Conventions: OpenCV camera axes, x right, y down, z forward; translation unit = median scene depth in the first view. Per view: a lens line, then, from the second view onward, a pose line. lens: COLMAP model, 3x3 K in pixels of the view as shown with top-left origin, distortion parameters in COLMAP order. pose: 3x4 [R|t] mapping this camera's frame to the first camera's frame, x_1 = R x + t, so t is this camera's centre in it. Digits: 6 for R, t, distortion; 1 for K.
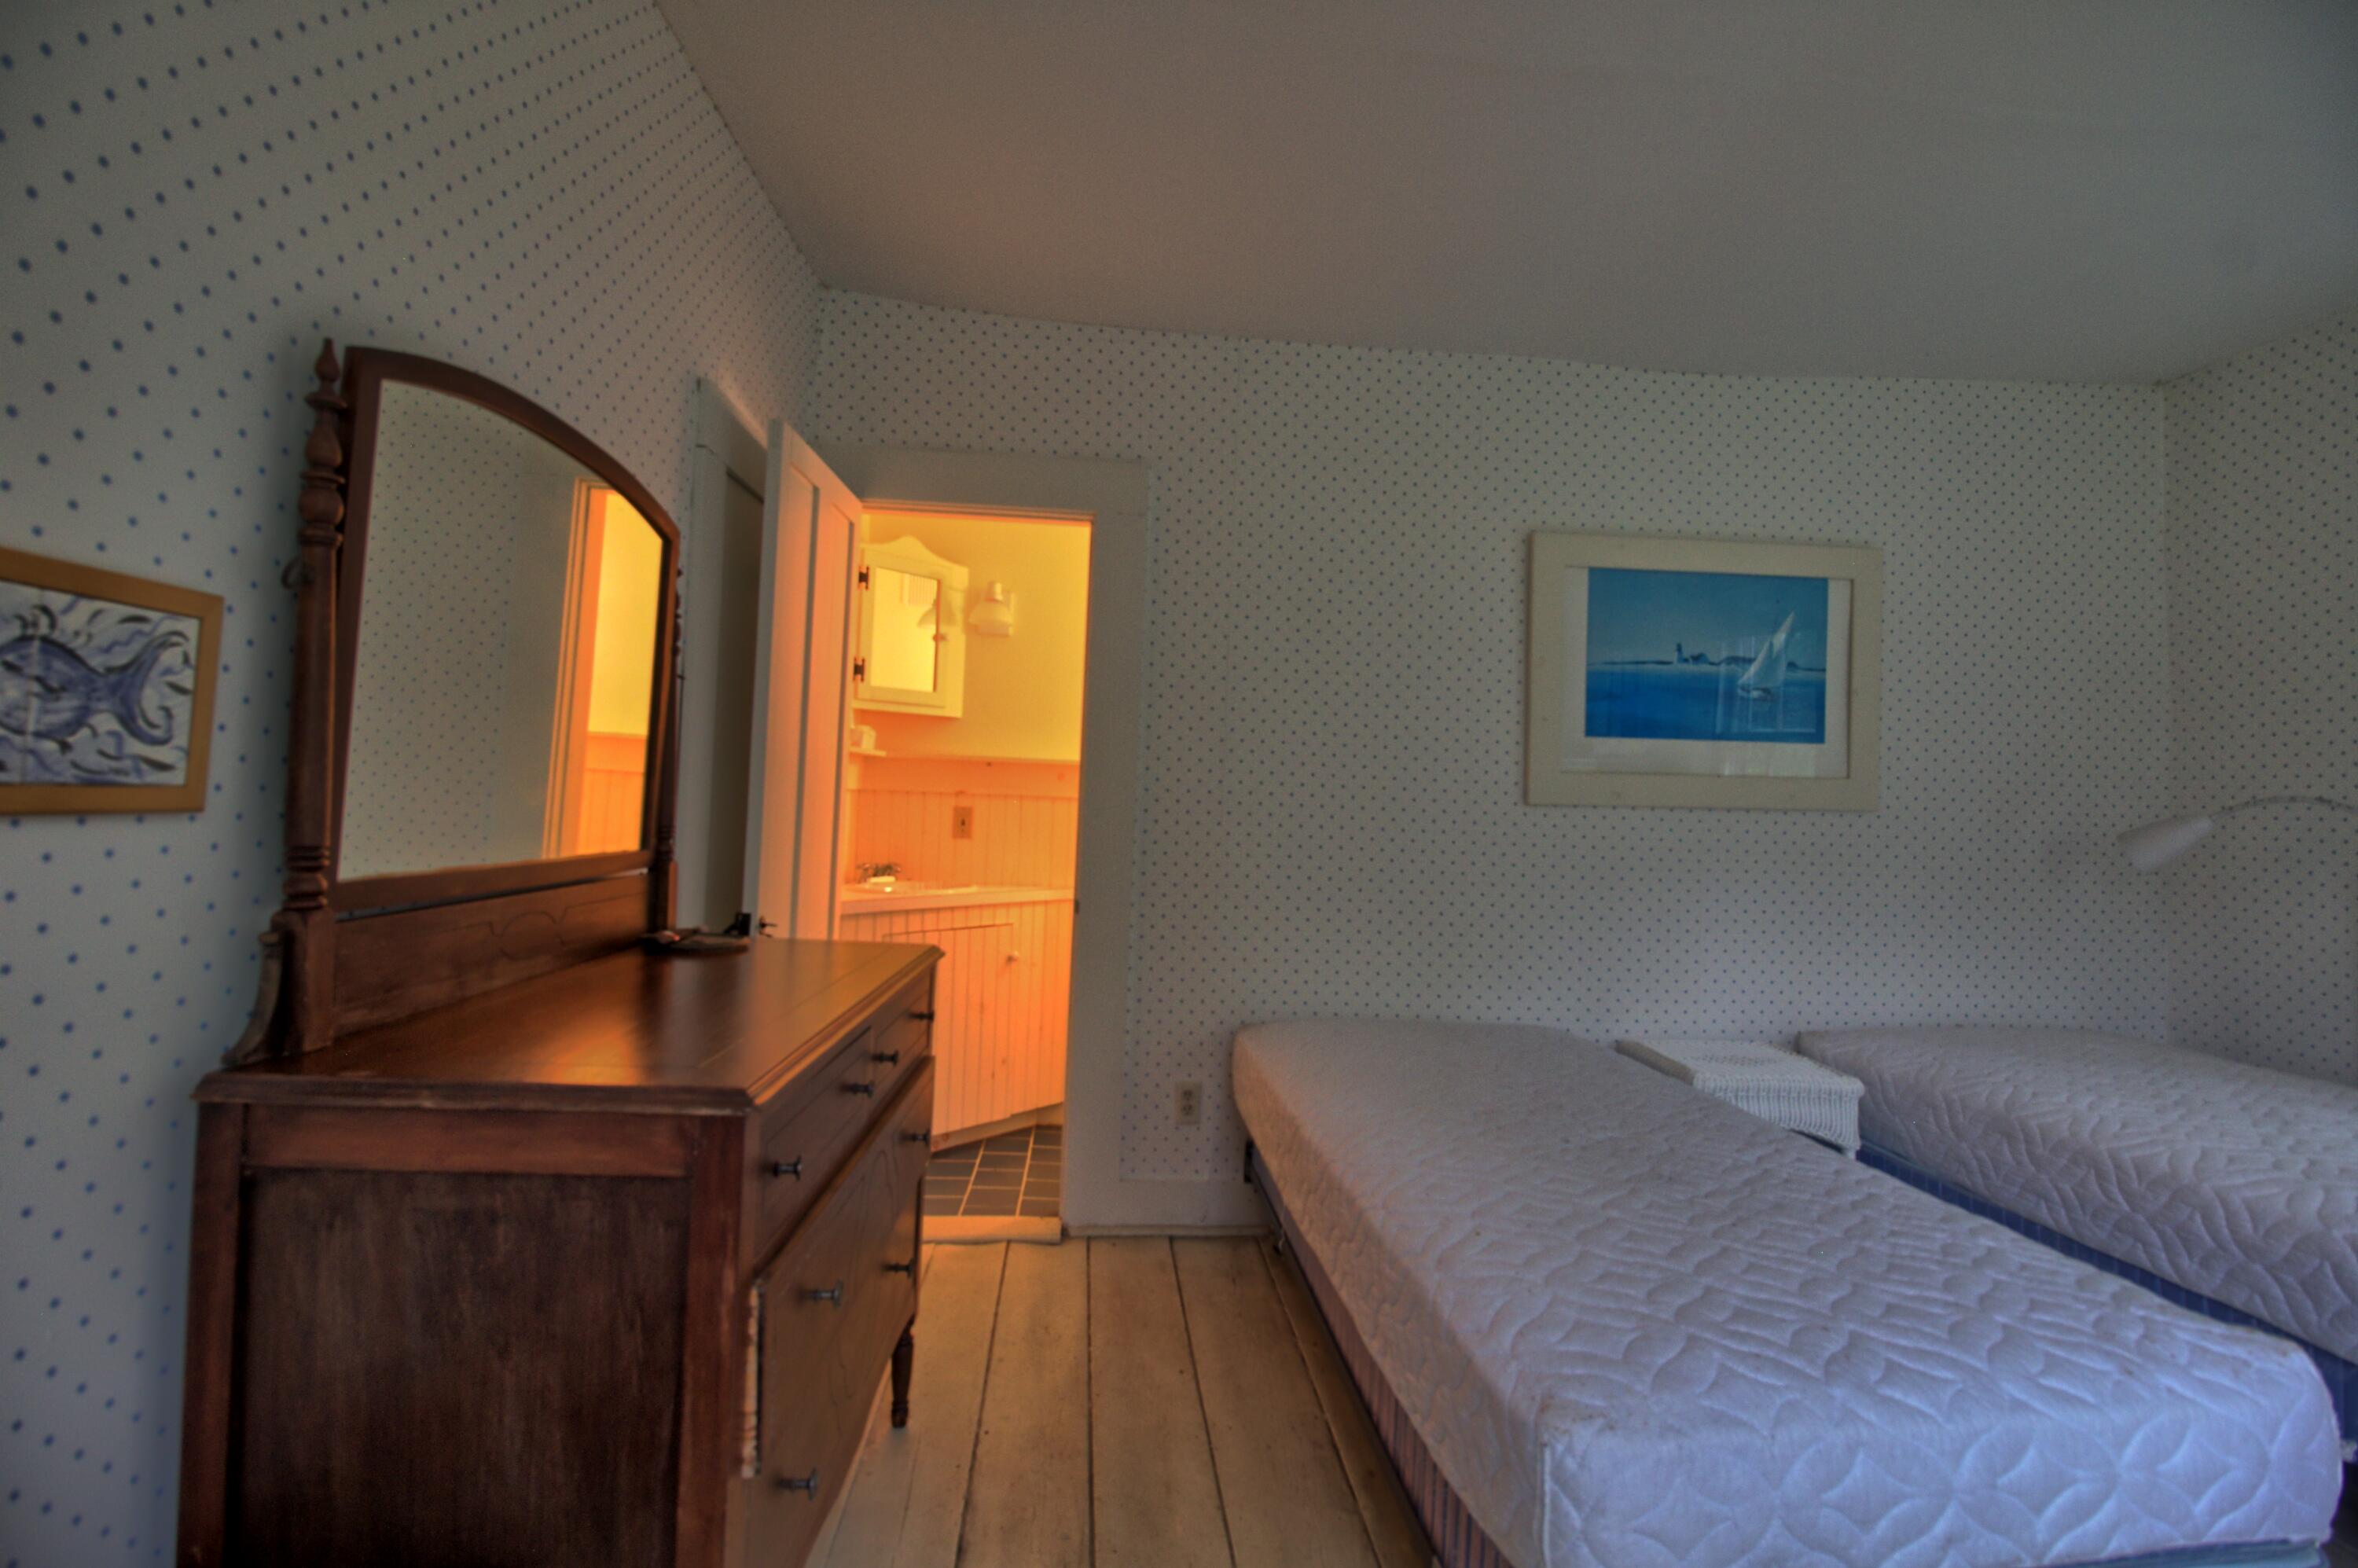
lens RADIAL K [[1087.7, 0, 1180.1], [0, 1087.7, 757.7], [0, 0, 1]] dist [0.000992, -0.013802]
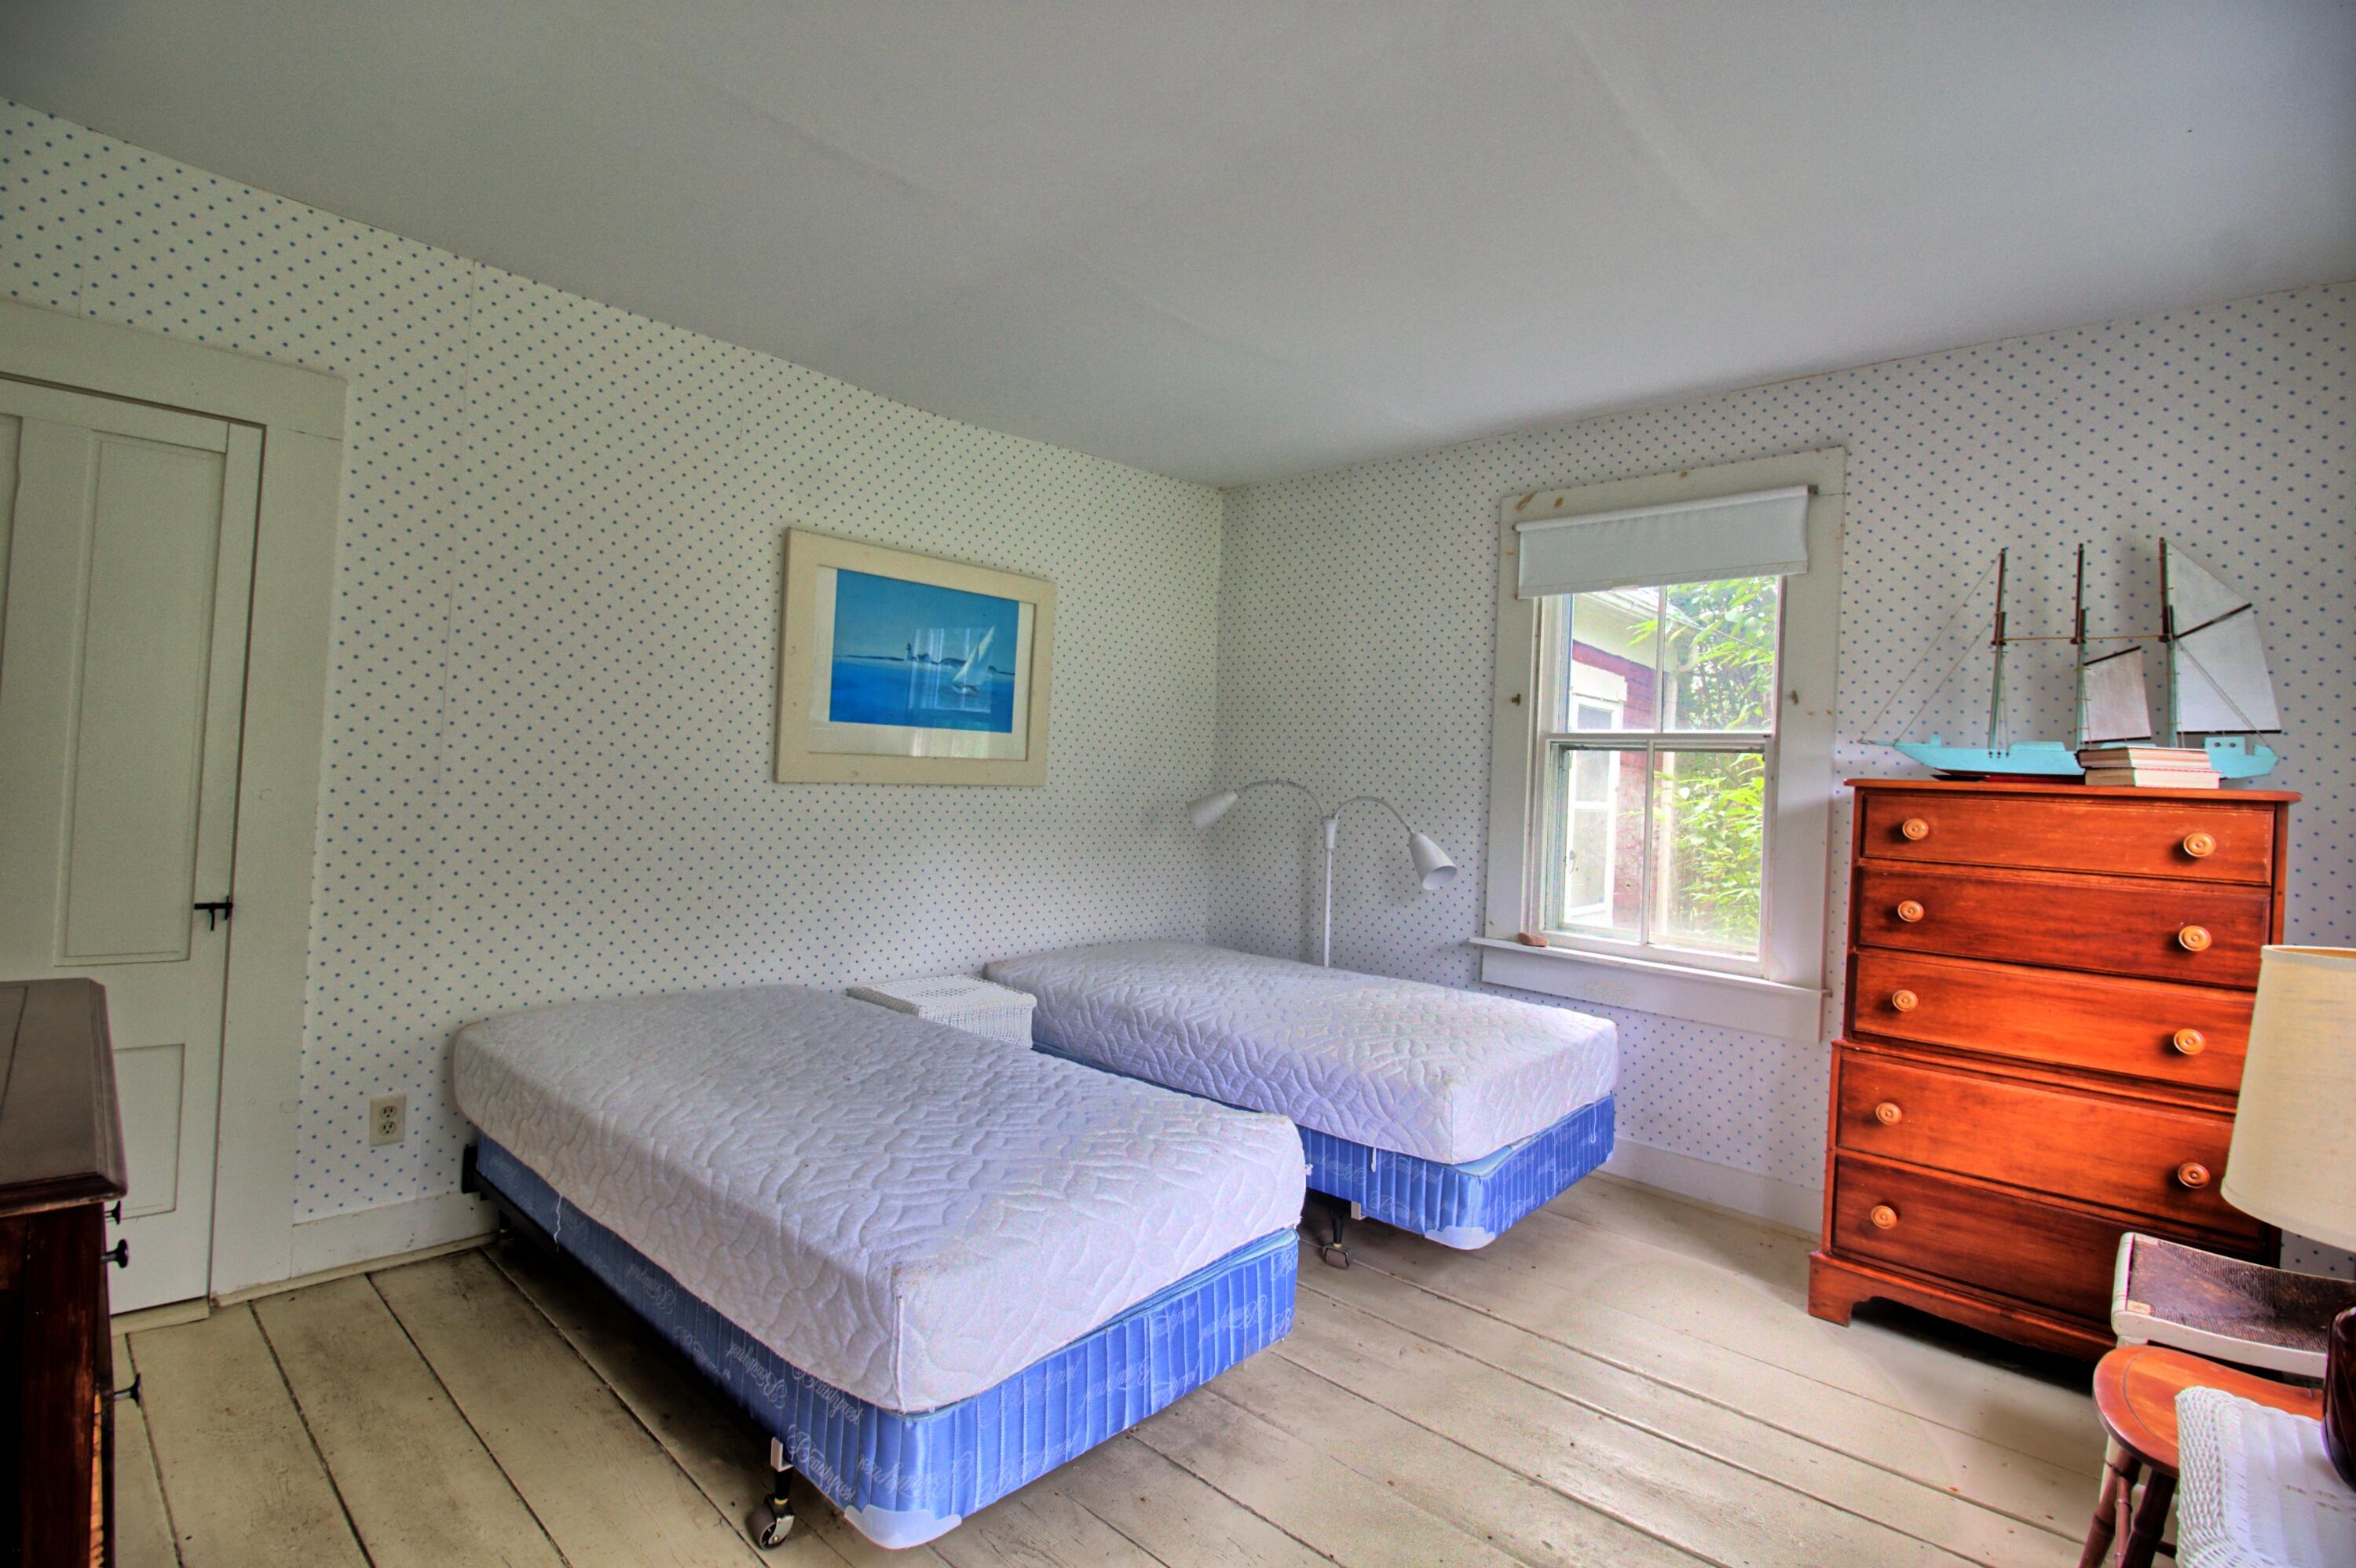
lens RADIAL K [[1086.7, 0, 1179.1], [0, 1086.7, 757.7], [0, 0, 1]] dist [0.000992, -0.013802]
pose [[0.743440, 0.012402, 0.668687, -0.153314], [-0.042896, 0.998654, 0.029170, -0.043582], [-0.667425, -0.050370, 0.742971, -0.096925]]
